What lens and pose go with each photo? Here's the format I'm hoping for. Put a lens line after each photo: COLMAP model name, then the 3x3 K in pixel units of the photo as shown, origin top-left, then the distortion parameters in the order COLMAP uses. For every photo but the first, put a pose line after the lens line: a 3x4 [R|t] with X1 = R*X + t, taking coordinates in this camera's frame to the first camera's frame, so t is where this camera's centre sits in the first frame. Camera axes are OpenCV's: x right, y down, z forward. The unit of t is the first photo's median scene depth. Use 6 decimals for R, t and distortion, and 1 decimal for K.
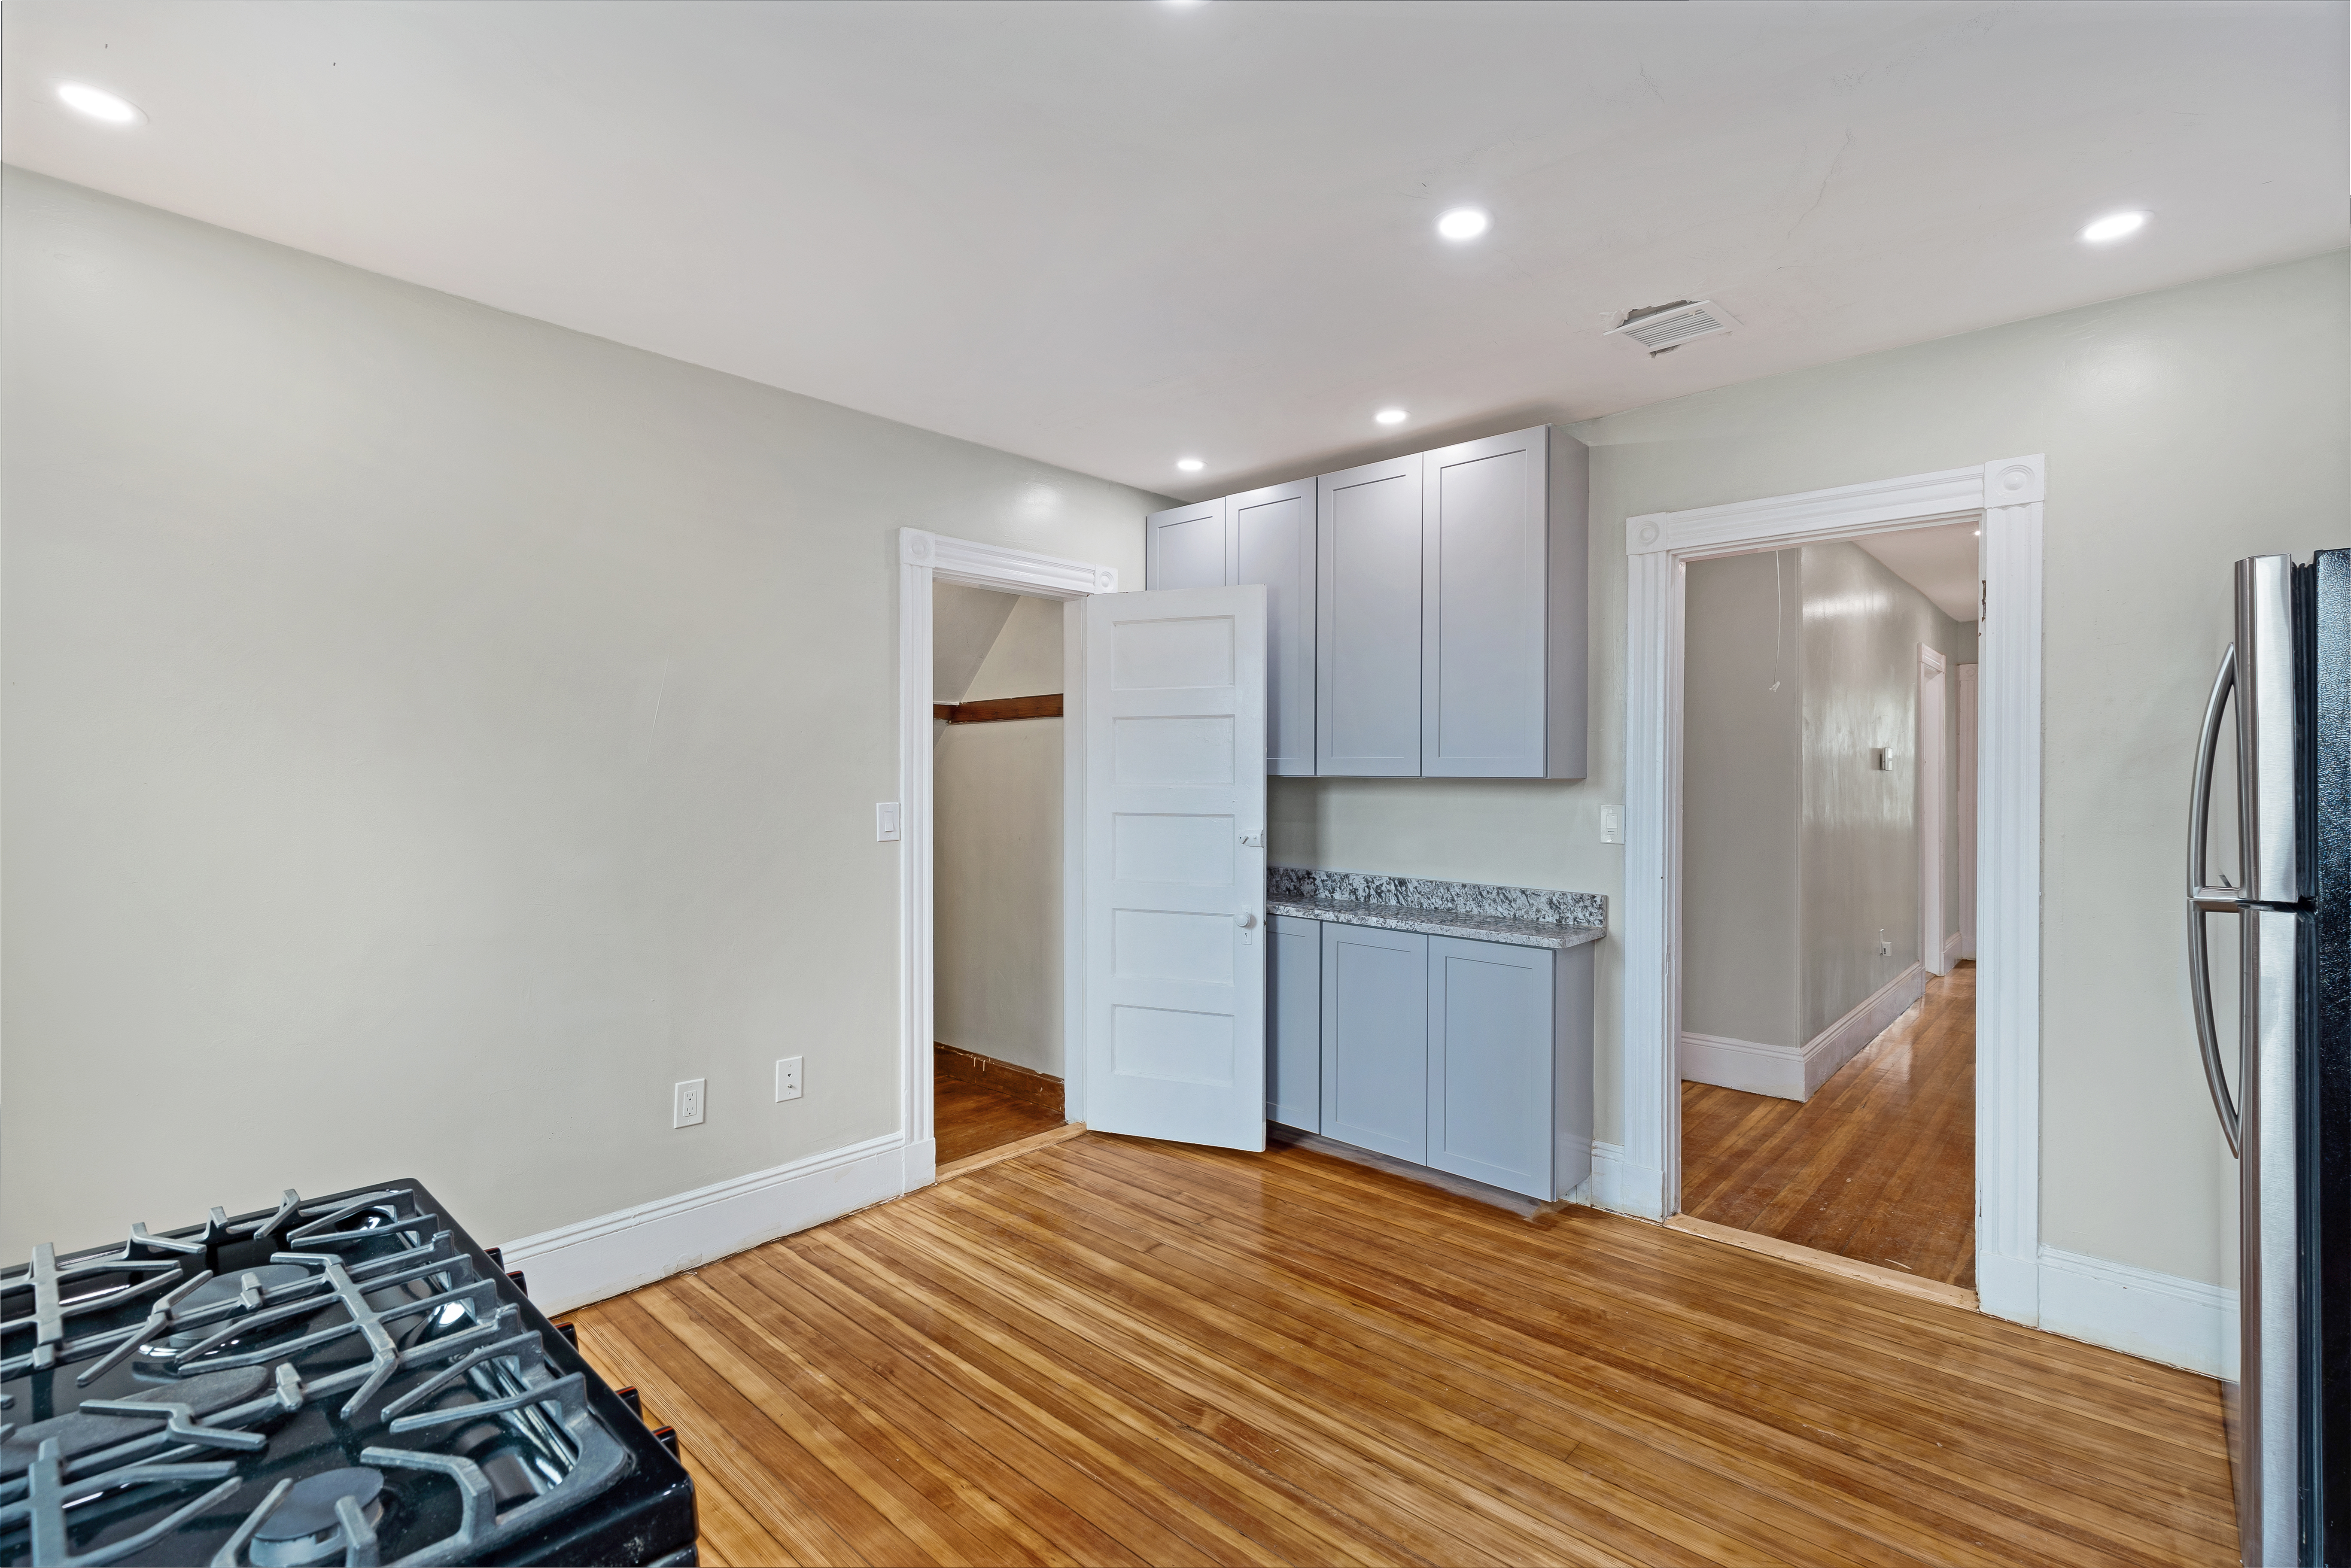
lens RADIAL K [[1056.0, 0, 1194.4], [0, 1056.0, 775.6], [0, 0, 1]] dist [0.008050, -0.001263]
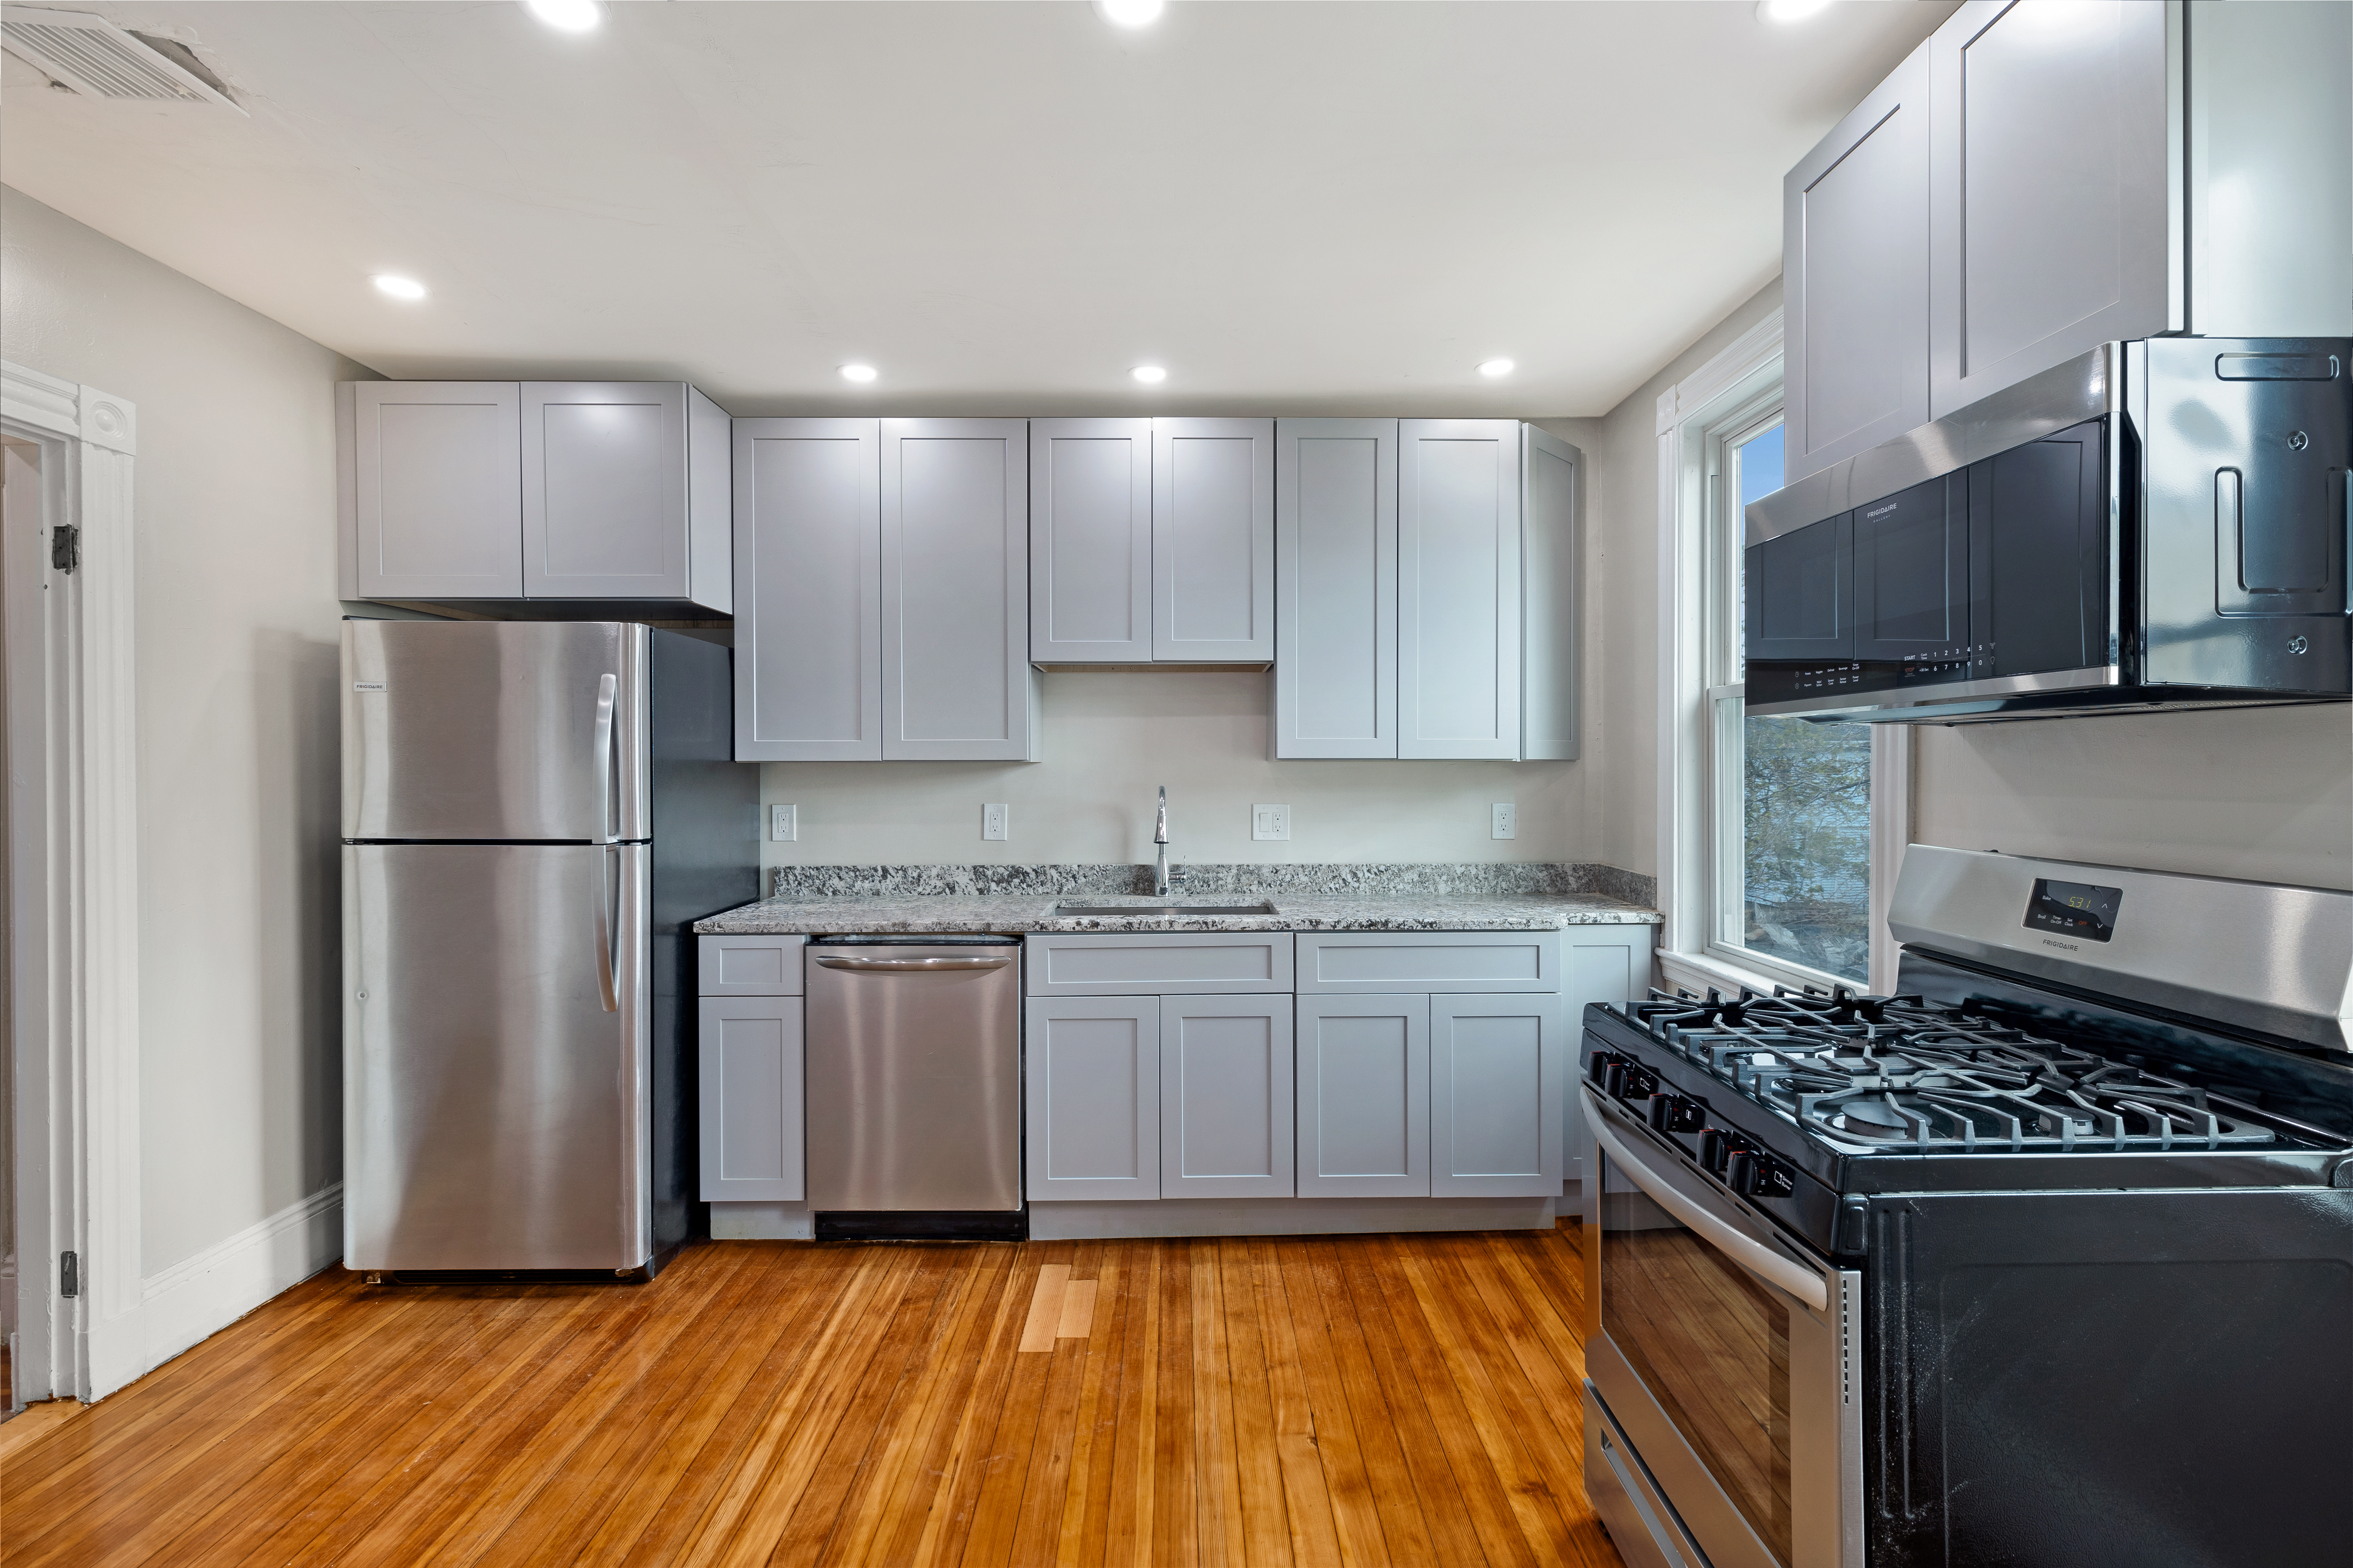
lens RADIAL K [[1056.9, 0, 1195.4], [0, 1056.9, 775.6], [0, 0, 1]] dist [0.008050, -0.001263]
pose [[-0.680280, -0.003642, 0.732943, -0.506428], [0.004334, 0.999950, 0.008991, 0.008241], [-0.732940, 0.009292, -0.680230, 1.019482]]
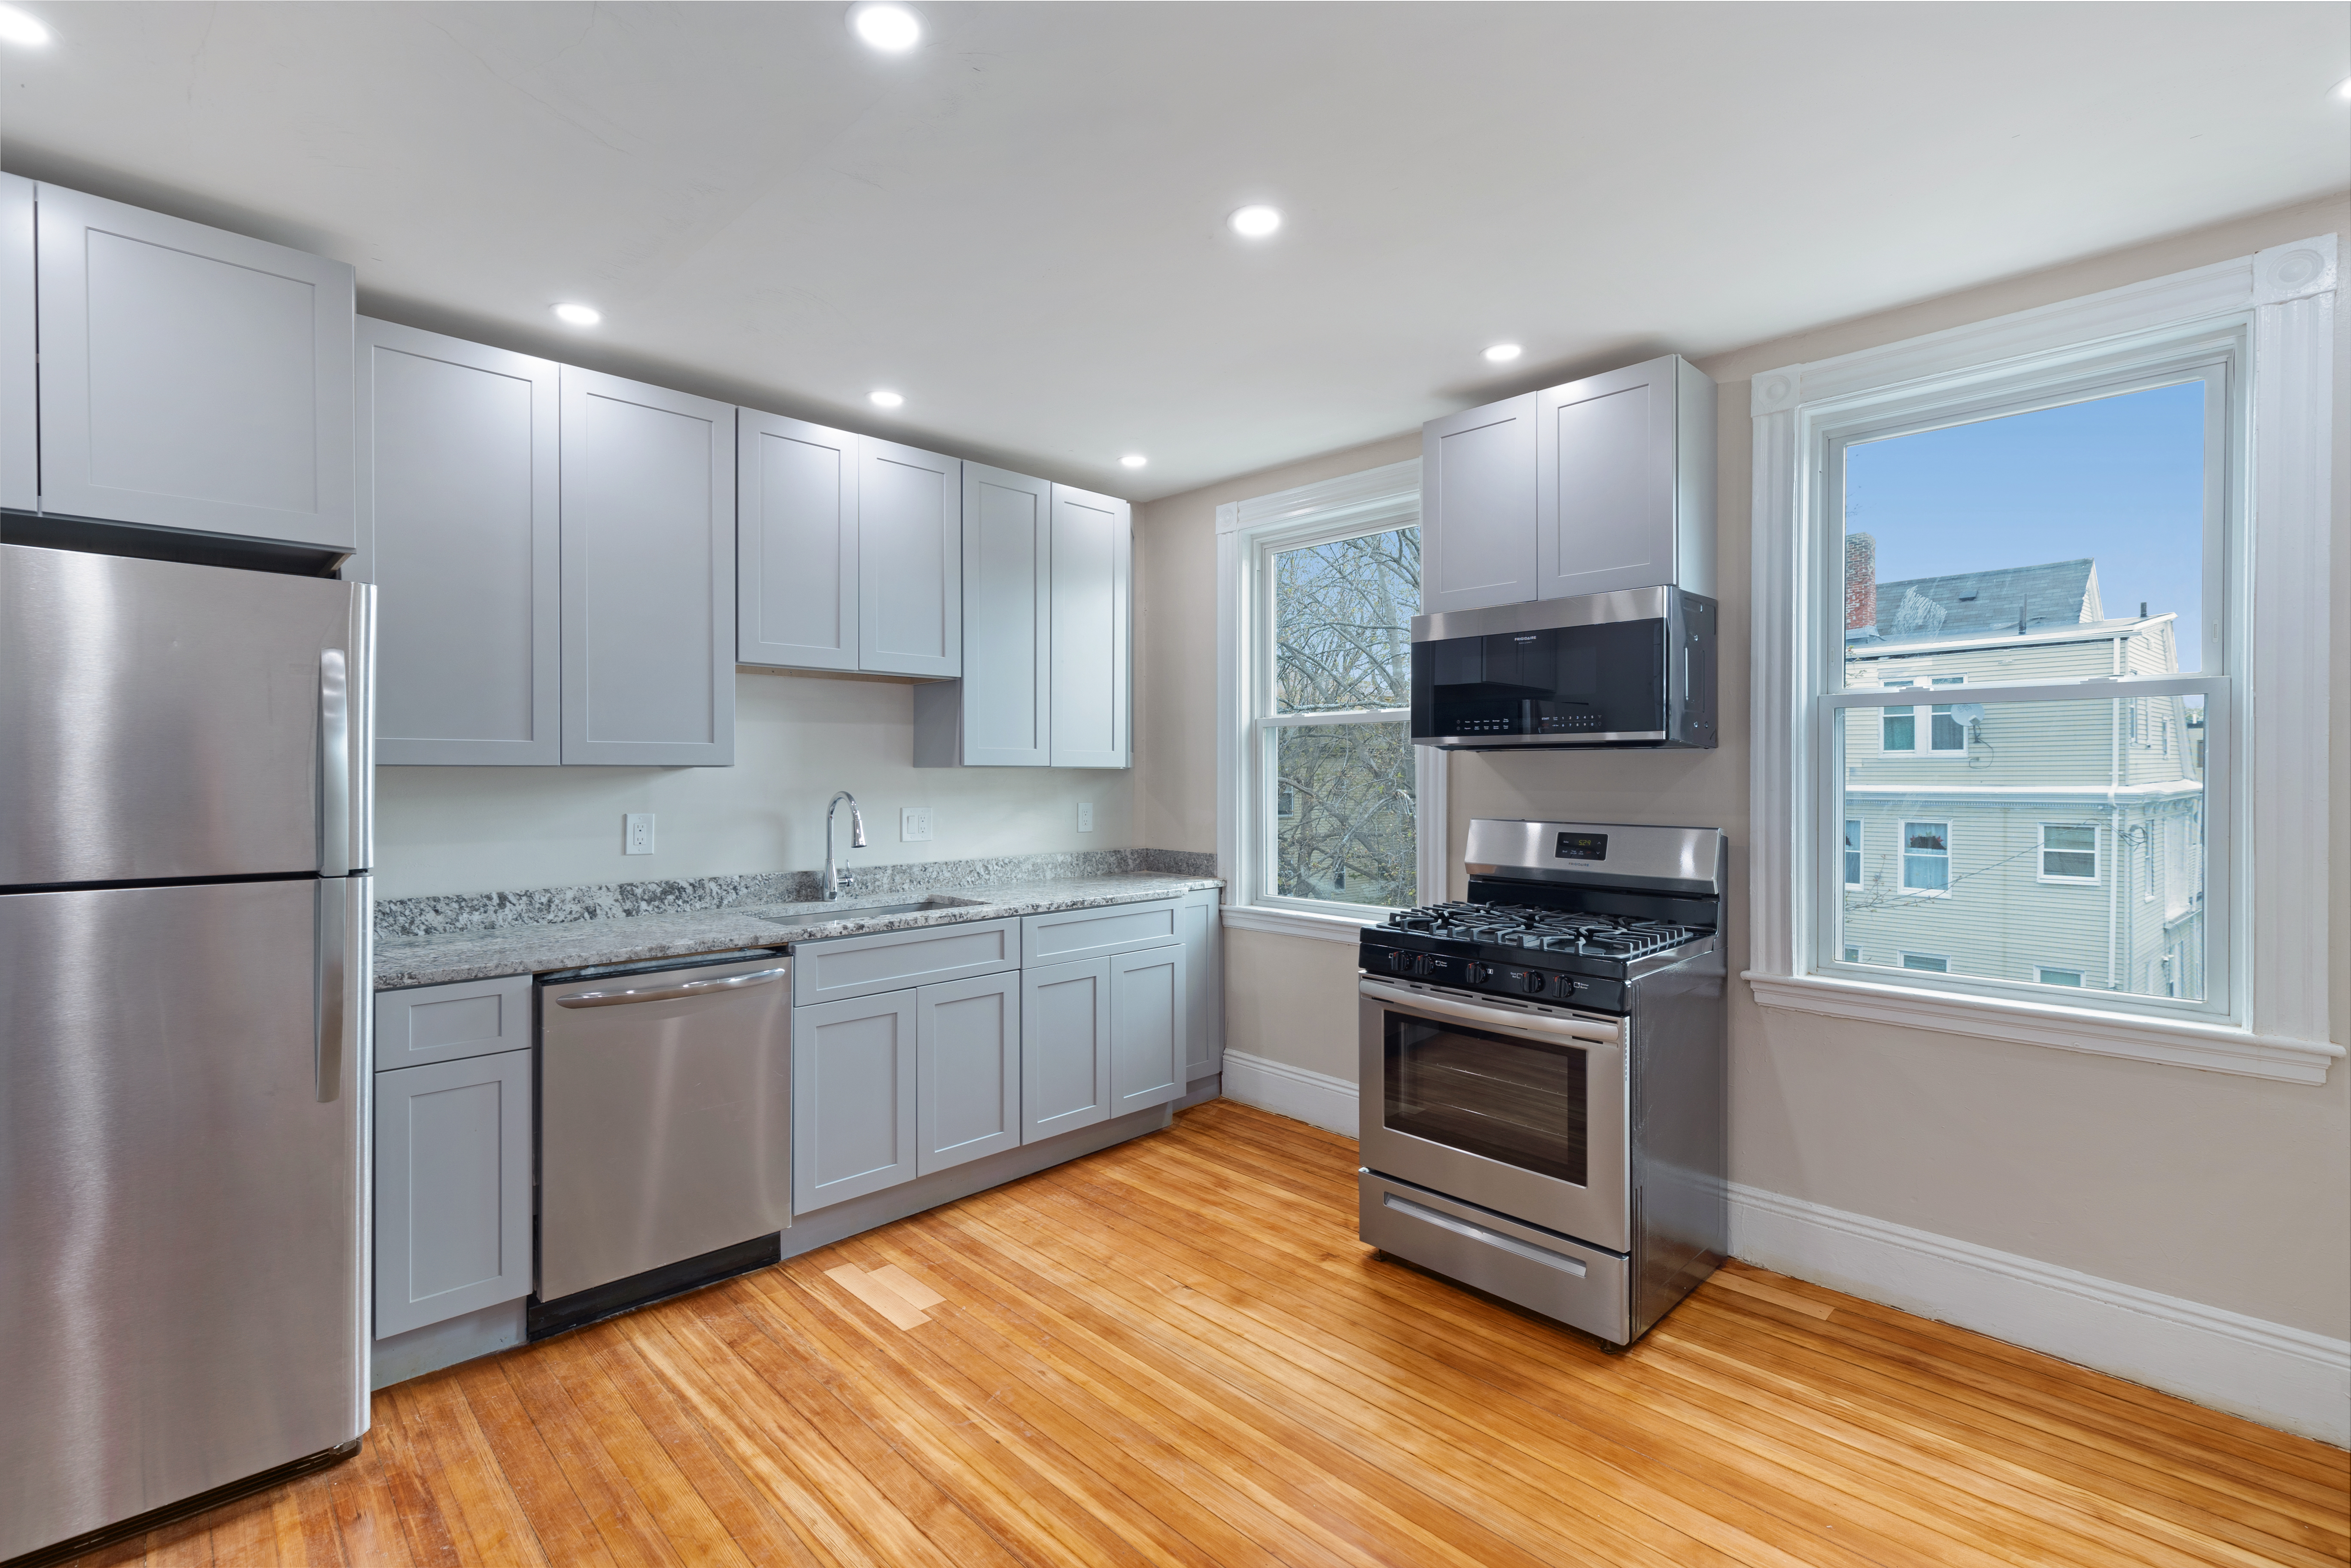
lens RADIAL K [[1056.0, 0, 1194.4], [0, 1056.0, 775.6], [0, 0, 1]] dist [0.008050, -0.001263]
pose [[-0.998627, -0.000958, 0.052367, -0.002394], [-0.000591, 0.999975, 0.007011, 0.002232], [-0.052373, 0.006970, -0.998603, 1.496196]]
